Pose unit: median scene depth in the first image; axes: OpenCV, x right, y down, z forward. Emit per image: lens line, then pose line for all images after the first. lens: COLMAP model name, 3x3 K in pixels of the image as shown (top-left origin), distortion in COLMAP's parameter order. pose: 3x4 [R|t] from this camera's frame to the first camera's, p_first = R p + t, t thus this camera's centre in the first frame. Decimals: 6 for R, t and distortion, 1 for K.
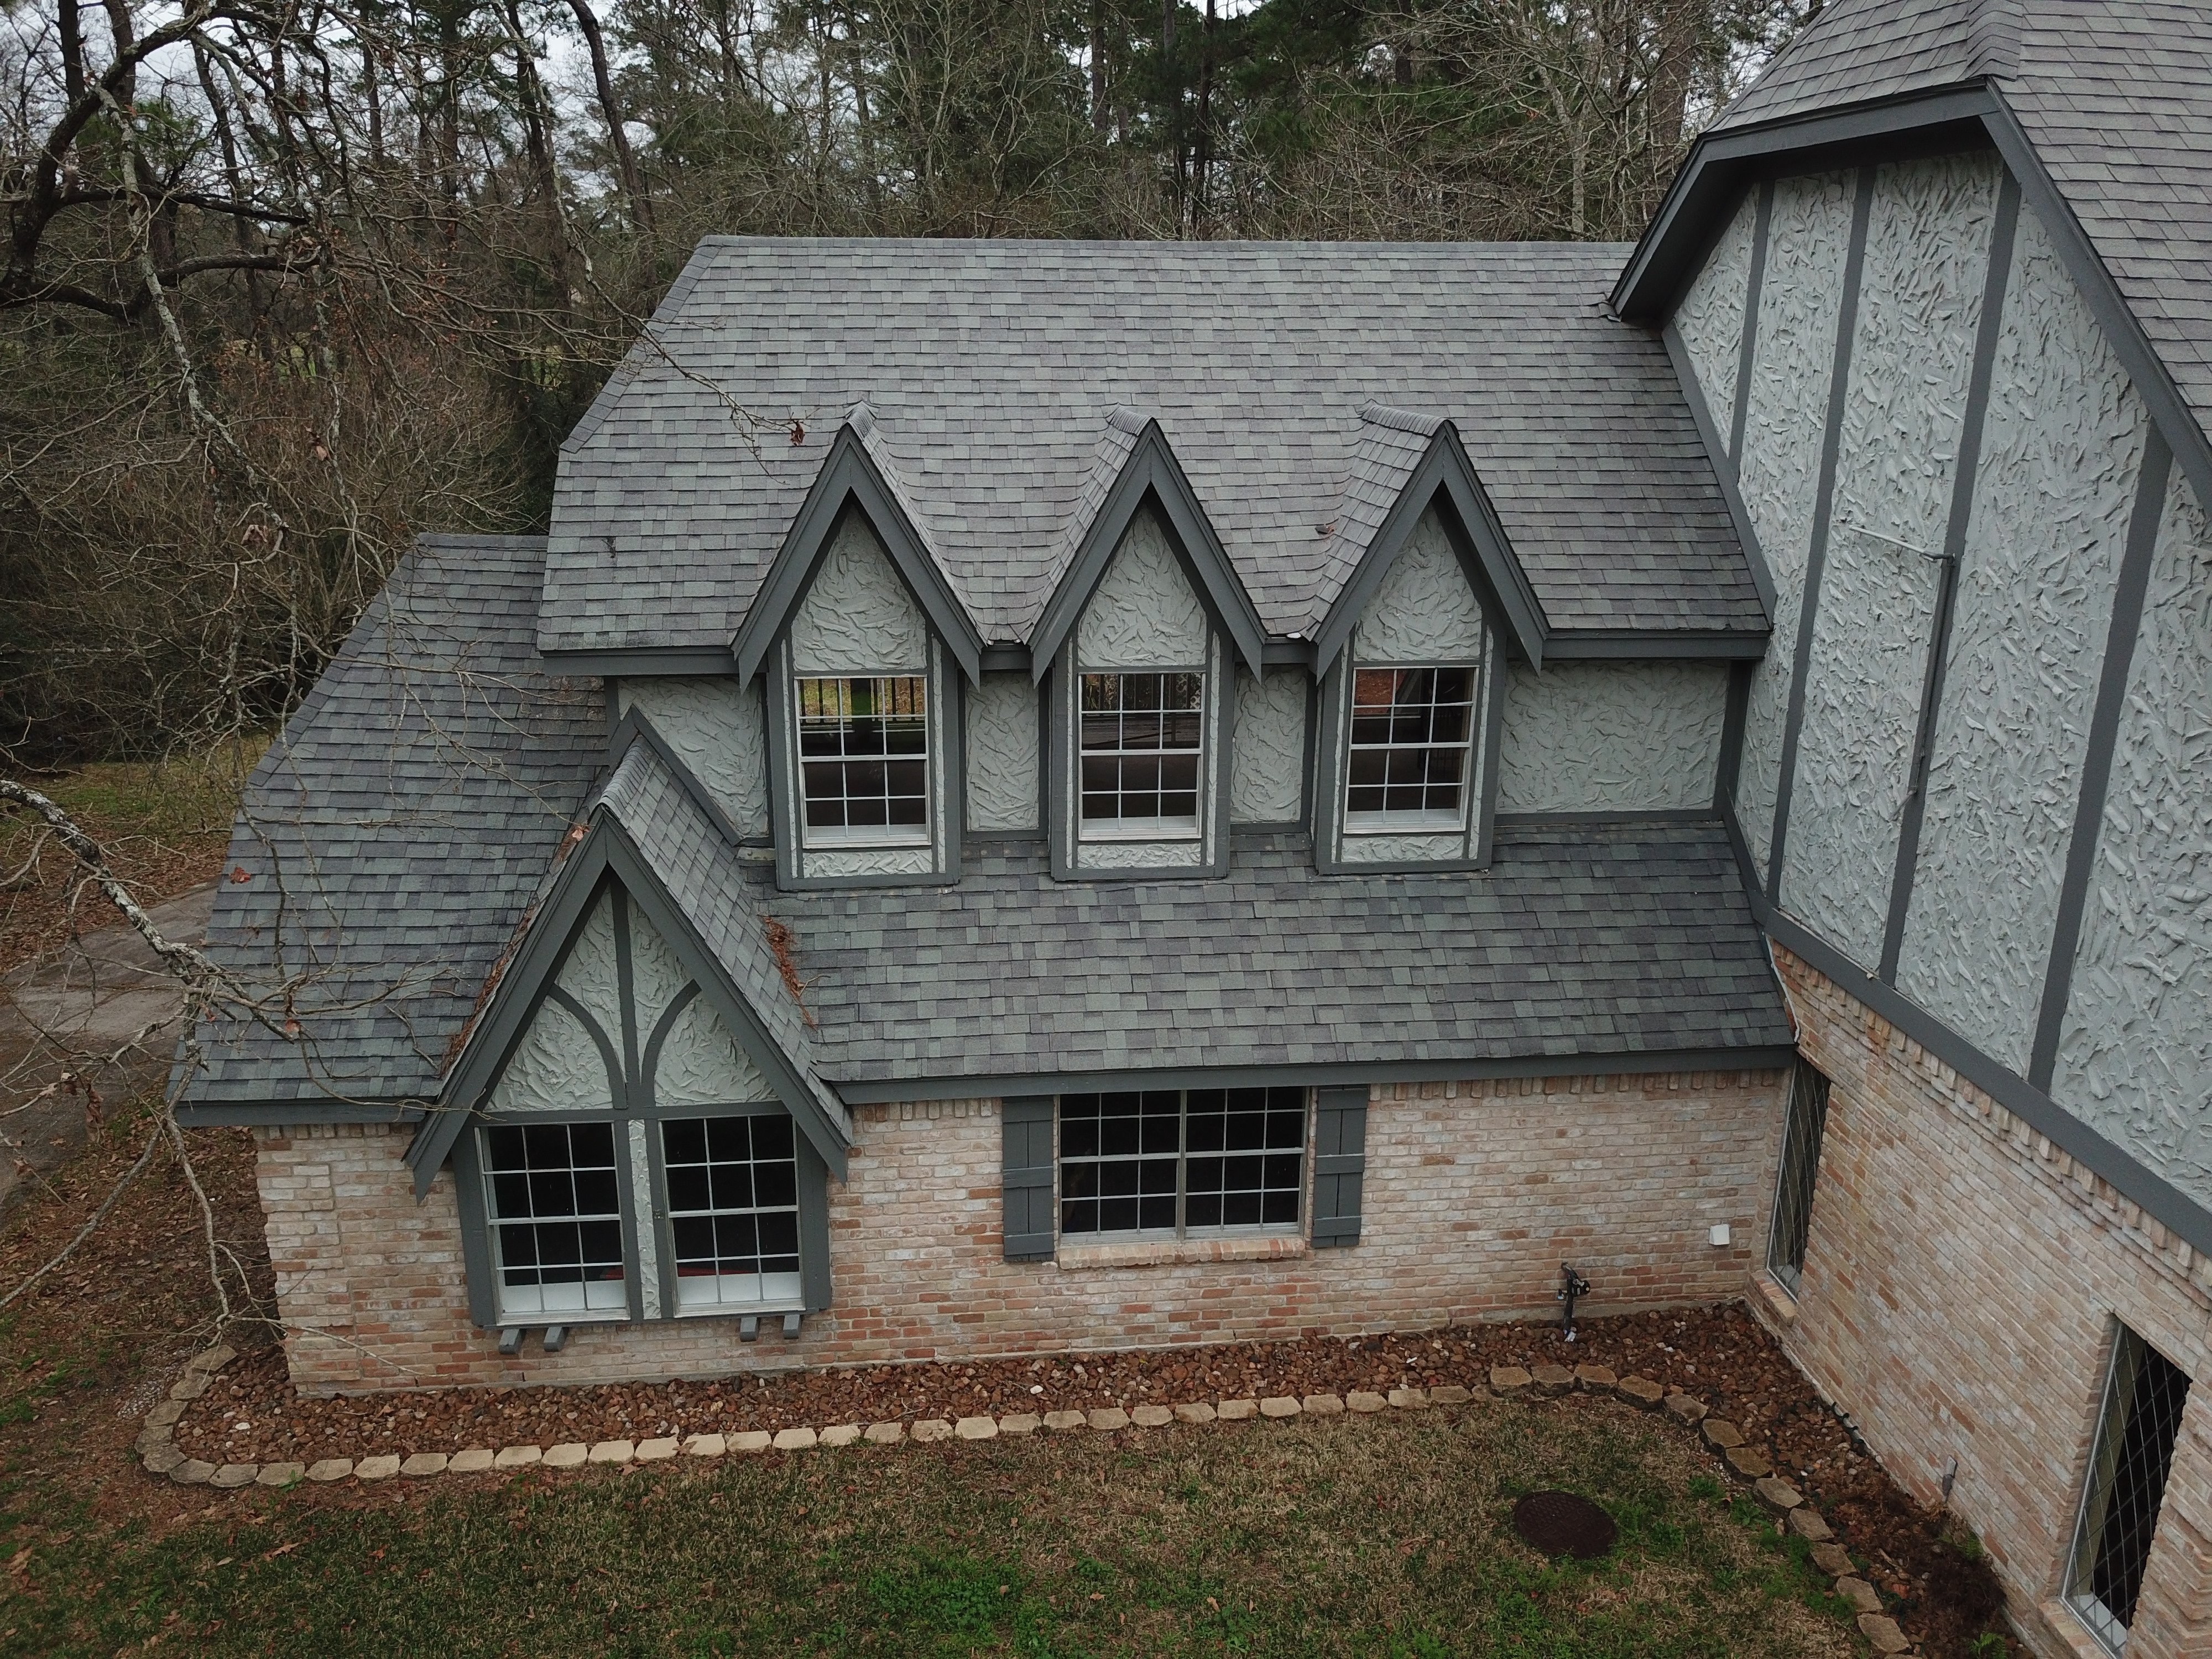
lens RADIAL K [[1671.4, 0, 1103.7], [0, 1671.4, 826.2], [0, 0, 1]] dist [0.011911, -0.017905]
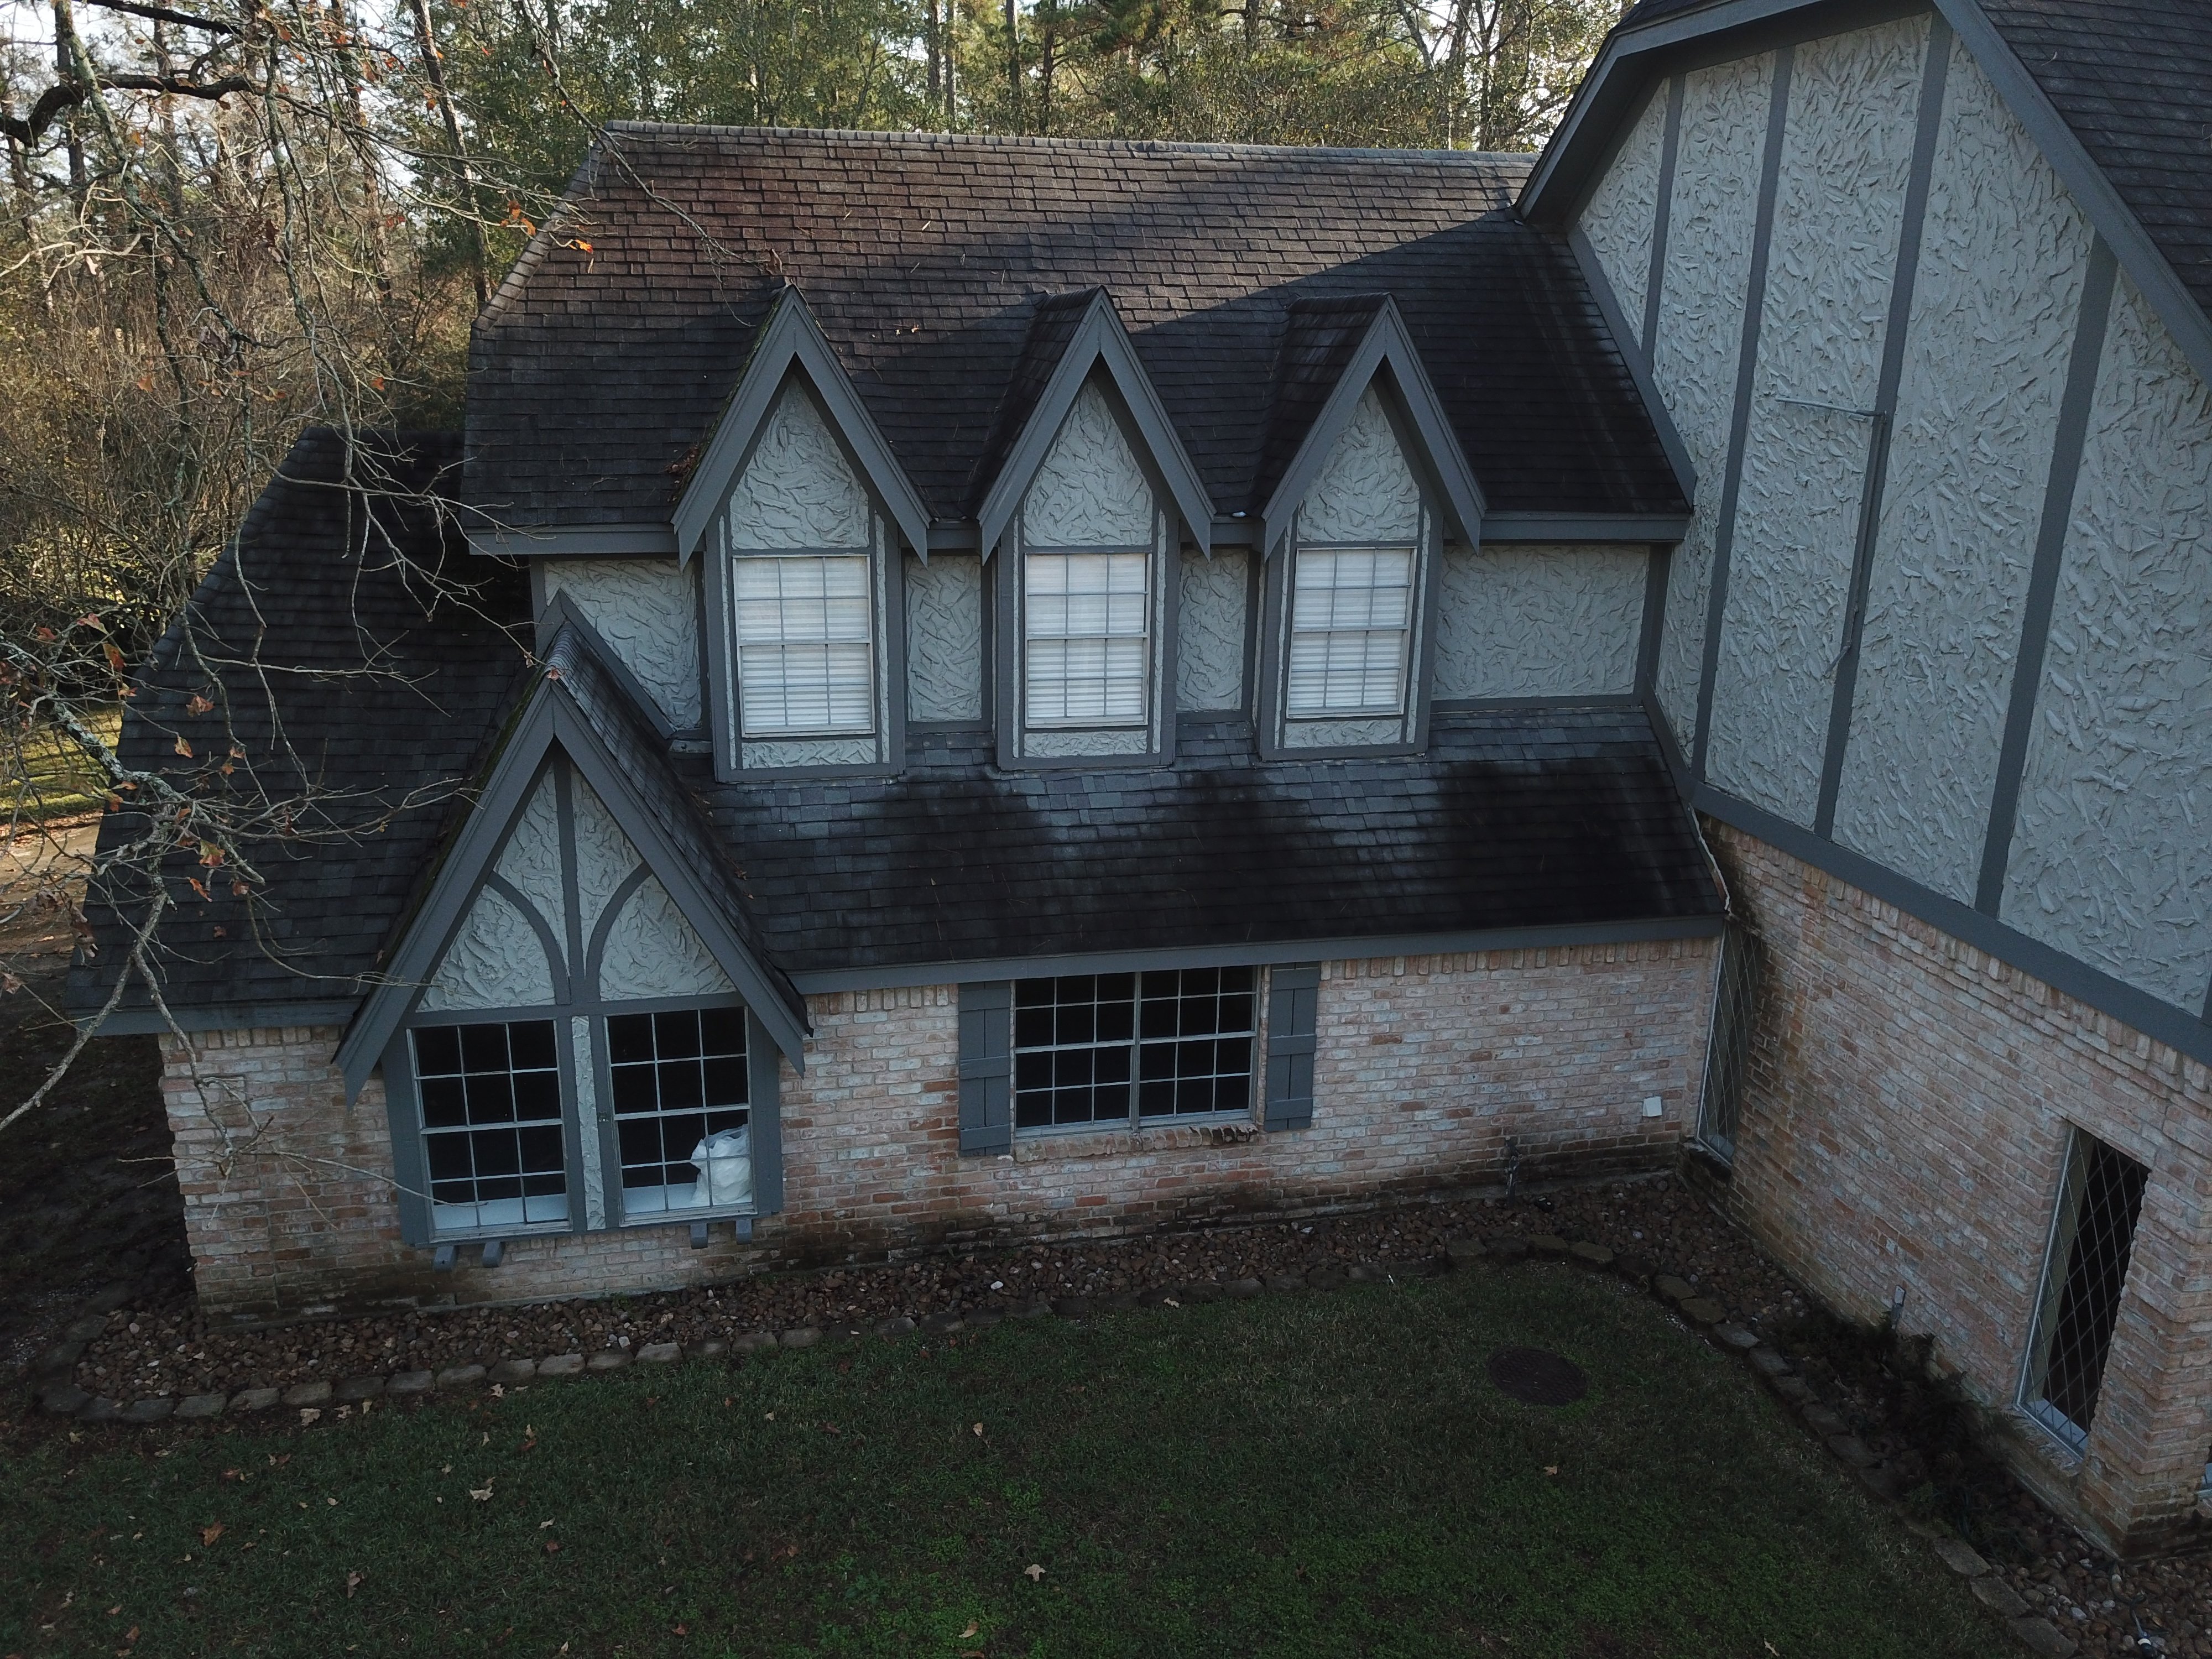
lens RADIAL K [[1671.4, 0, 1103.7], [0, 1671.4, 826.2], [0, 0, 1]] dist [0.011911, -0.017905]
pose [[0.994344, -0.023707, 0.103525, -0.077862], [0.023980, 0.999711, -0.001396, 0.075251], [-0.103462, 0.003871, 0.994626, 0.017426]]
